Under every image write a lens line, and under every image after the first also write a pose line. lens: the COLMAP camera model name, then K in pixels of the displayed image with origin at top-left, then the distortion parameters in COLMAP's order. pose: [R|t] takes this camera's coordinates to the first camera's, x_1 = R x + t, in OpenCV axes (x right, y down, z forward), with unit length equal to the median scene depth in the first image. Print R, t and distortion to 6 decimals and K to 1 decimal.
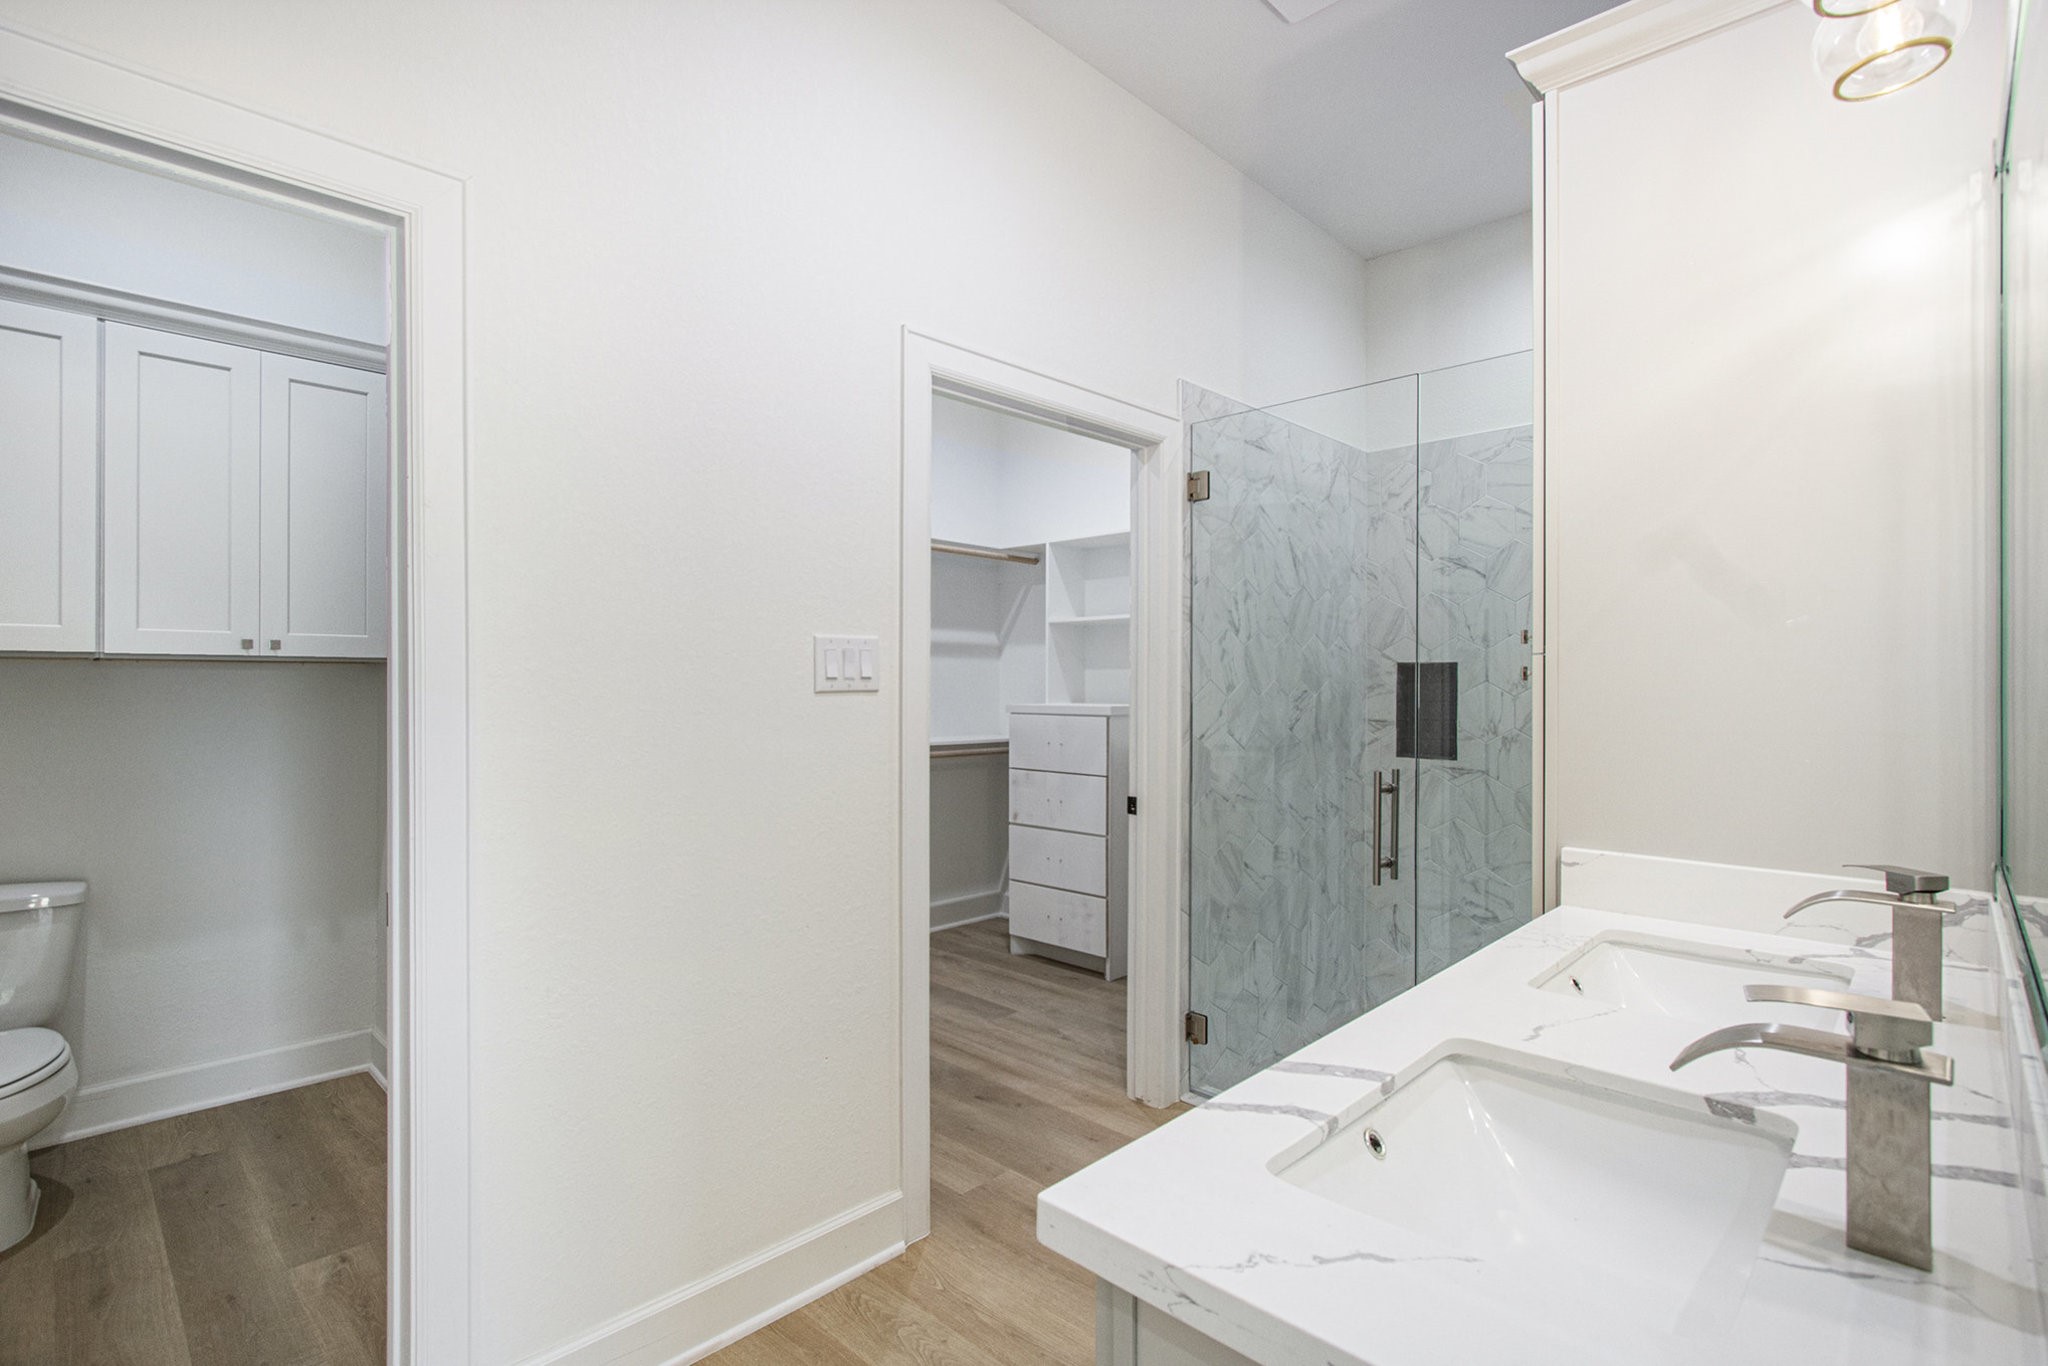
lens RADIAL K [[969.5, 0, 1020.2], [0, 969.5, 681.2], [0, 0, 1]] dist [-0.000210, 0.000210]
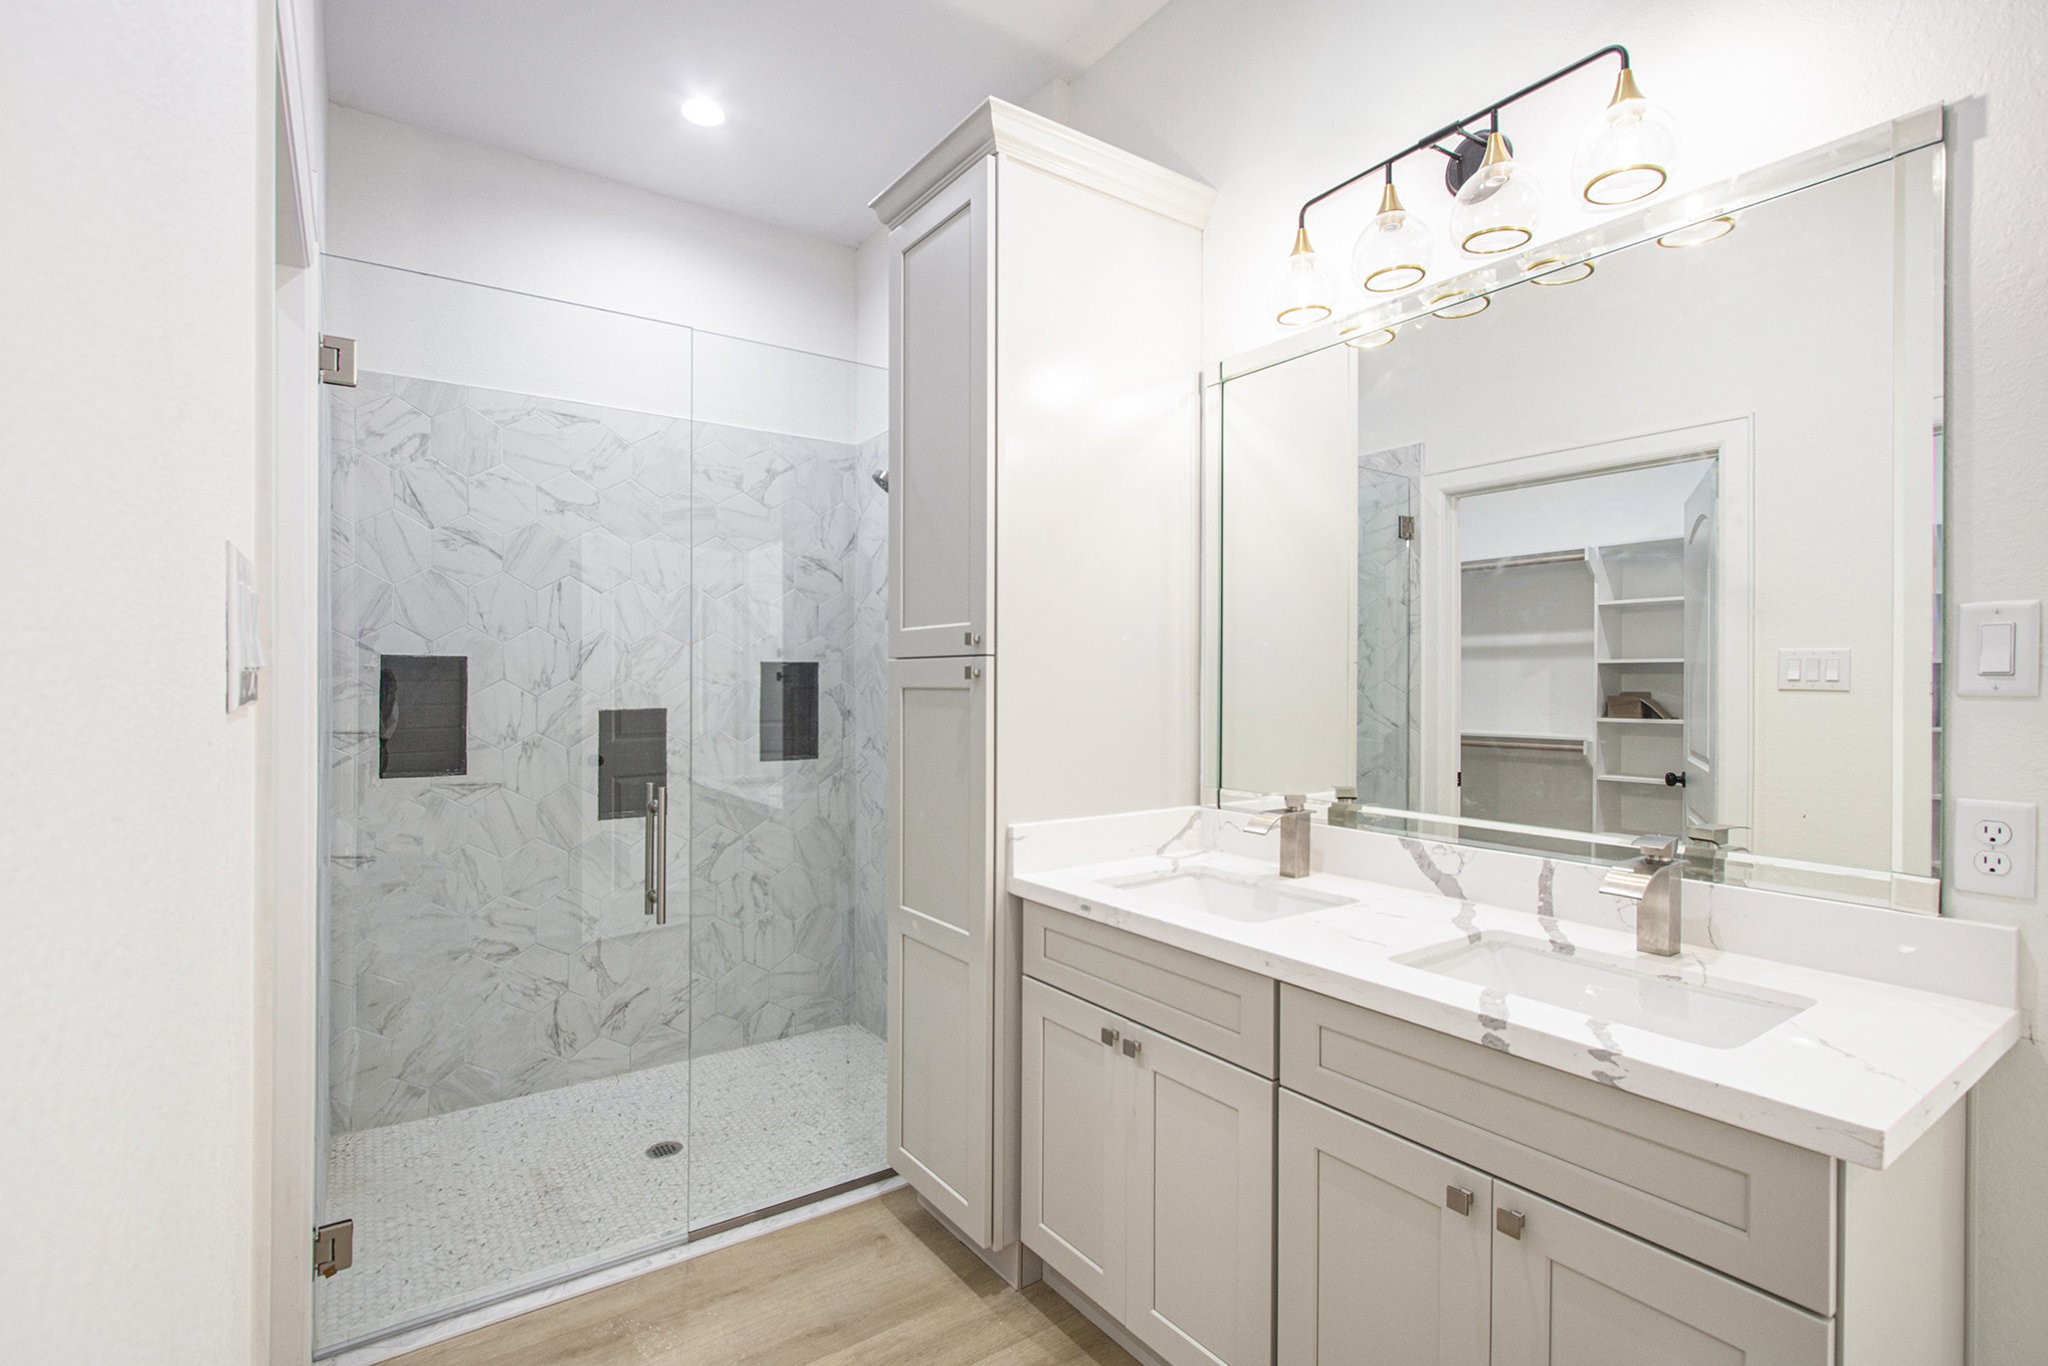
lens RADIAL K [[969.5, 0, 1021.2], [0, 969.5, 687.0], [0, 0, 1]] dist [-0.000210, 0.000210]
pose [[0.194800, -0.009004, 0.980802, -0.559300], [-0.000144, 0.999958, 0.009208, -0.002393], [-0.980843, -0.001935, 0.194791, 0.764246]]
